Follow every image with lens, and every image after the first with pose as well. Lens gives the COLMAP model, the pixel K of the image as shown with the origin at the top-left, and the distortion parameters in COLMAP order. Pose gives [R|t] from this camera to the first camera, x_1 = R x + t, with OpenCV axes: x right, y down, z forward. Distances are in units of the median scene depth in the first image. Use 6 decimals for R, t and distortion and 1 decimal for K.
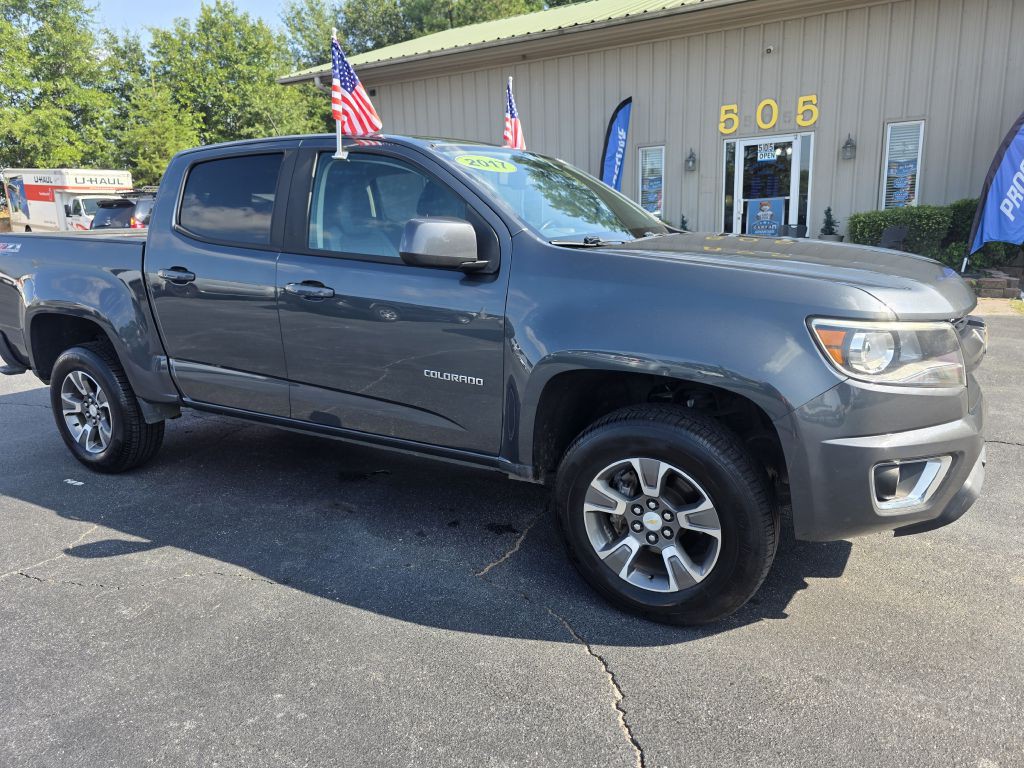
lens RADIAL K [[701.5, 0, 512.3], [0, 701.5, 376.5], [0, 0, 1]] dist [0.054527, -0.049347]
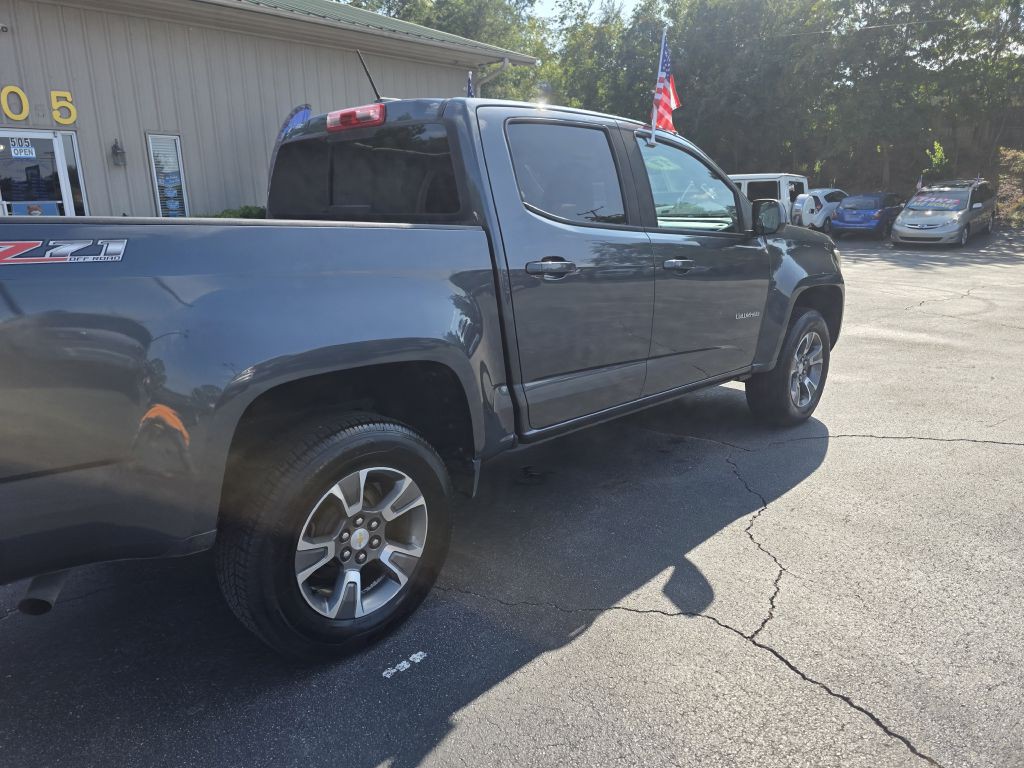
lens RADIAL K [[701.5, 0, 507.1], [0, 701.5, 383.2], [0, 0, 1]] dist [0.054527, -0.049347]
pose [[0.255098, -0.207196, 0.944455, -0.424667], [0.221821, 0.963261, 0.151408, -0.050595], [-0.941127, 0.170876, 0.291686, 0.288216]]
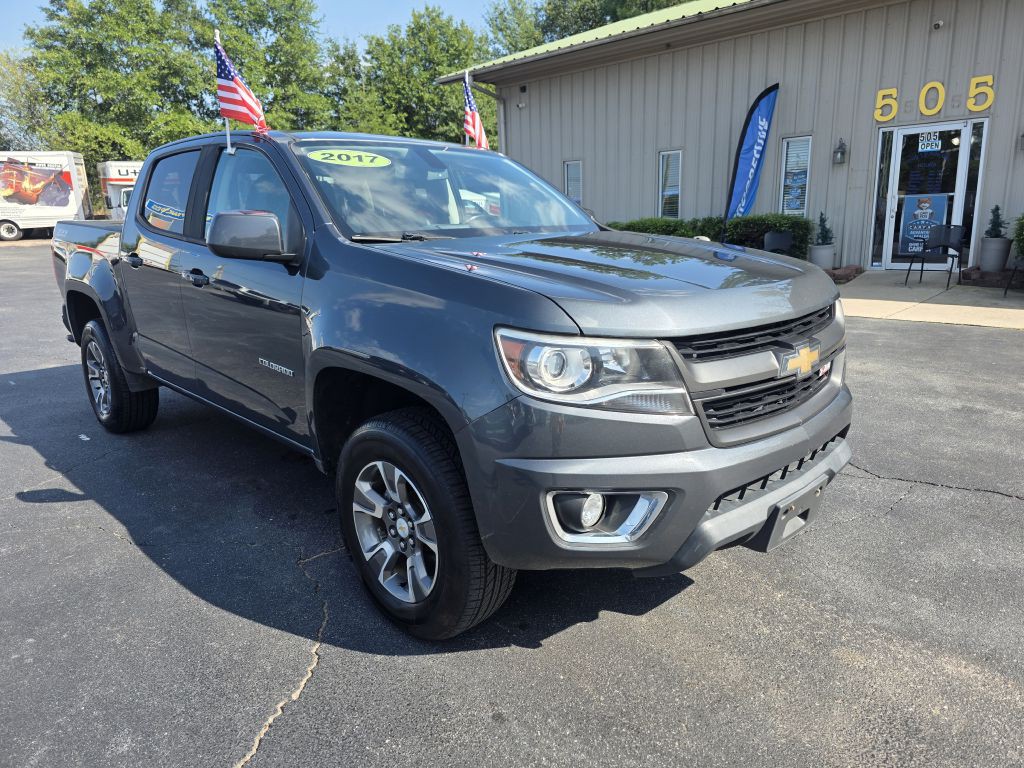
lens RADIAL K [[701.5, 0, 530.0], [0, 701.5, 380.9], [0, 0, 1]] dist [0.054527, -0.049347]
pose [[0.965333, 0.072627, -0.250716, 0.144762], [-0.069445, 0.997354, 0.021524, -0.007150], [0.251615, -0.003367, 0.967821, 0.025560]]
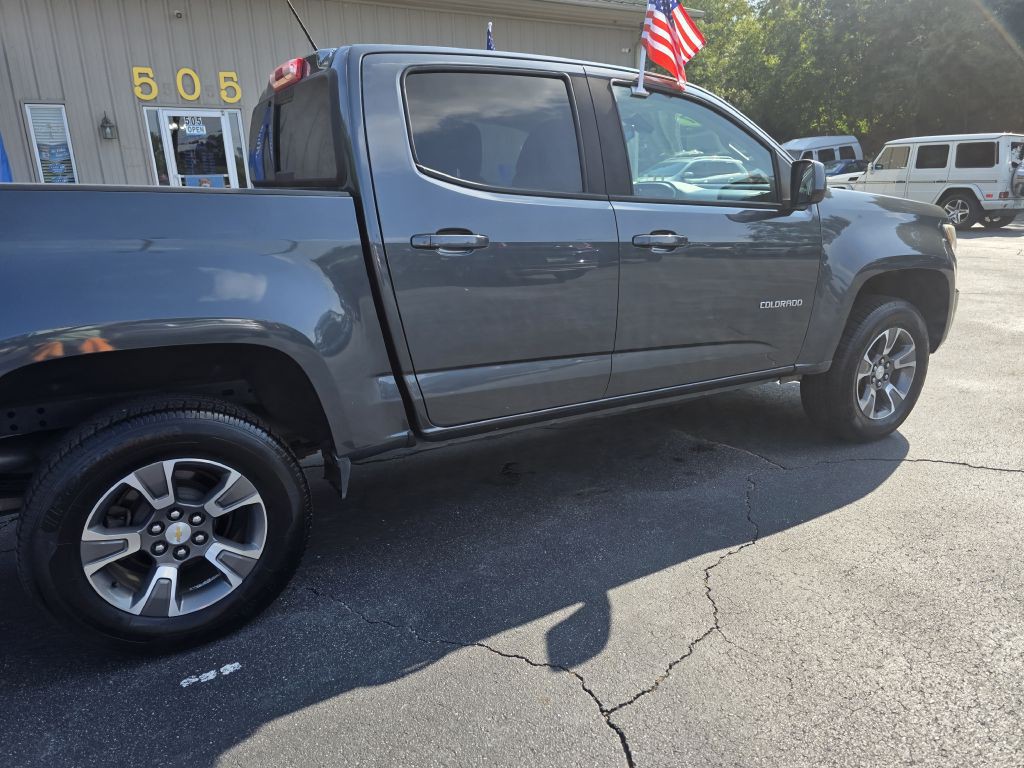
lens RADIAL K [[701.5, 0, 506.3], [0, 701.5, 382.2], [0, 0, 1]] dist [0.054527, -0.049347]
pose [[0.501142, -0.215834, 0.838017, -0.353121], [0.197641, 0.971349, 0.131983, -0.031201], [-0.842493, 0.099484, 0.529441, 0.211654]]
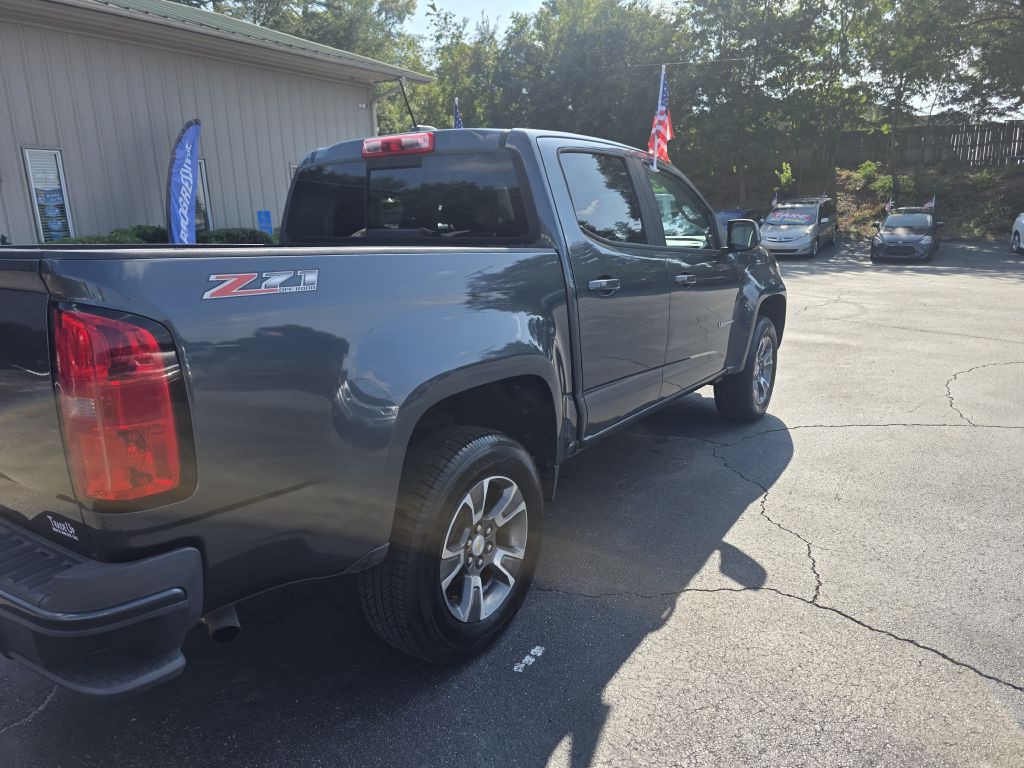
lens RADIAL K [[701.5, 0, 513.8], [0, 701.5, 387.2], [0, 0, 1]] dist [0.054527, -0.049347]
pose [[0.070228, -0.200821, 0.977108, -0.454472], [0.241184, 0.953883, 0.178713, -0.069227], [-0.967935, 0.223112, 0.115424, 0.354341]]
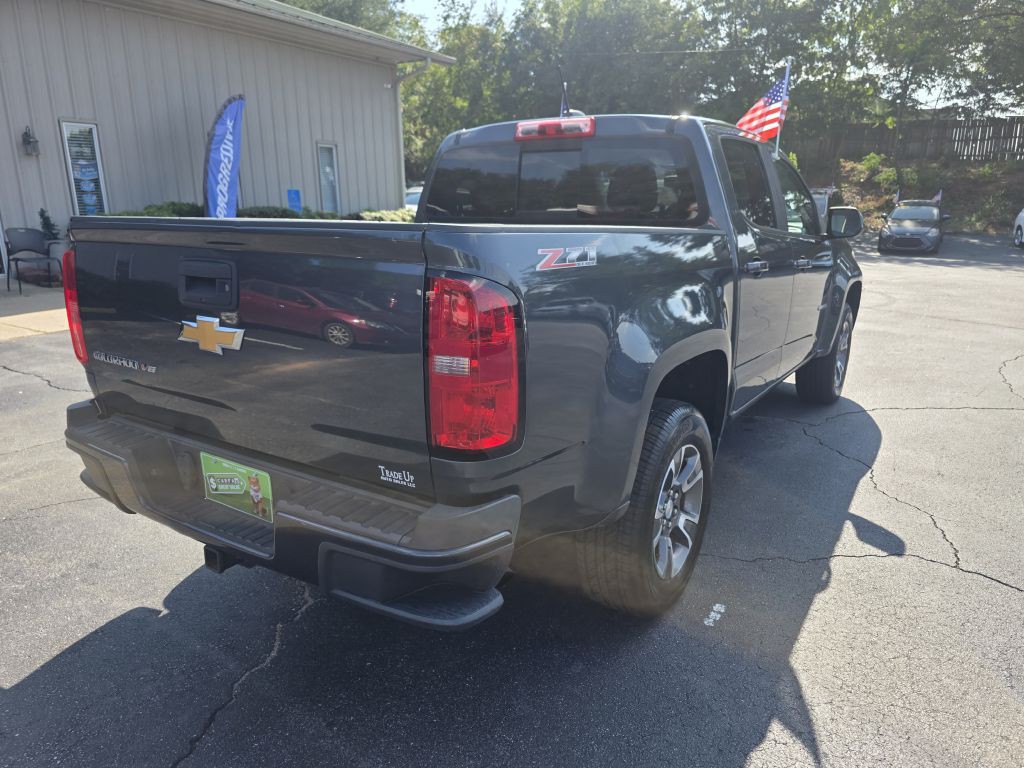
lens RADIAL K [[701.5, 0, 521.3], [0, 701.5, 385.5], [0, 0, 1]] dist [0.054527, -0.049347]
pose [[0.047470, -0.217708, 0.974859, -0.474078], [0.222137, 0.953820, 0.202193, -0.084052], [-0.973859, 0.206954, 0.093639, 0.422770]]
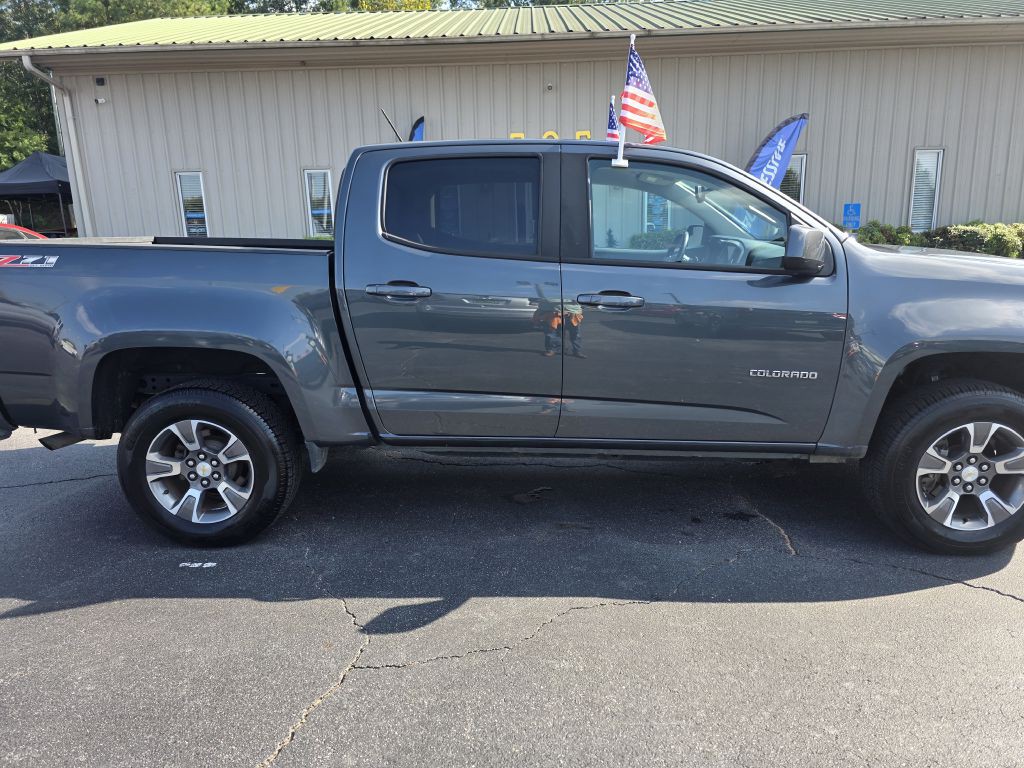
lens RADIAL K [[701.5, 0, 519.3], [0, 701.5, 381.6], [0, 0, 1]] dist [0.054527, -0.049347]
pose [[0.886012, -0.083156, 0.456145, -0.254525], [0.091919, 0.995762, 0.002985, -0.007483], [-0.454460, 0.039284, 0.889900, 0.059785]]
